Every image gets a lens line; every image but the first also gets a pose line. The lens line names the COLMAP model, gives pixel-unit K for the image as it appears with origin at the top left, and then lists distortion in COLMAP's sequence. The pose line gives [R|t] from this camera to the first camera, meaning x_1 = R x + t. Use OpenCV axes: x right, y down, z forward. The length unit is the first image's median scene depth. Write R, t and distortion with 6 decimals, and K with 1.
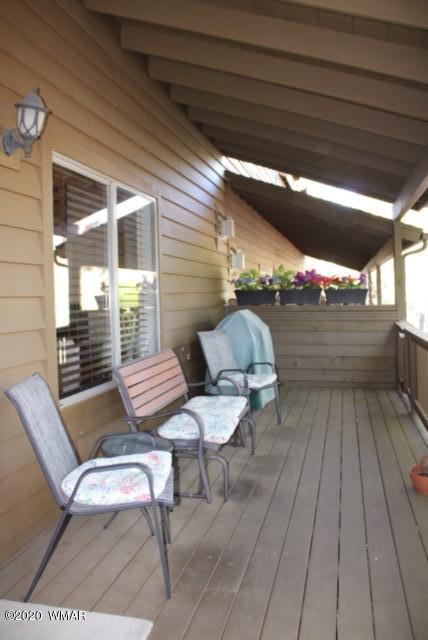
lens RADIAL K [[535.8, 0, 214.0], [0, 535.8, 320.0], [0, 0, 1]] dist [-0.177653, 0.172775]
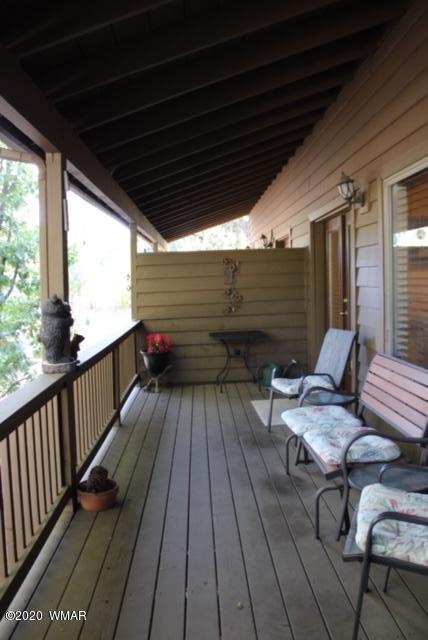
lens RADIAL K [[535.8, 0, 214.0], [0, 535.8, 320.0], [0, 0, 1]] dist [-0.177653, 0.172775]
pose [[-0.961982, 0.065018, -0.265262, 0.431714], [0.032601, 0.991642, 0.124832, -0.129665], [0.271162, 0.111439, -0.956061, 1.892752]]
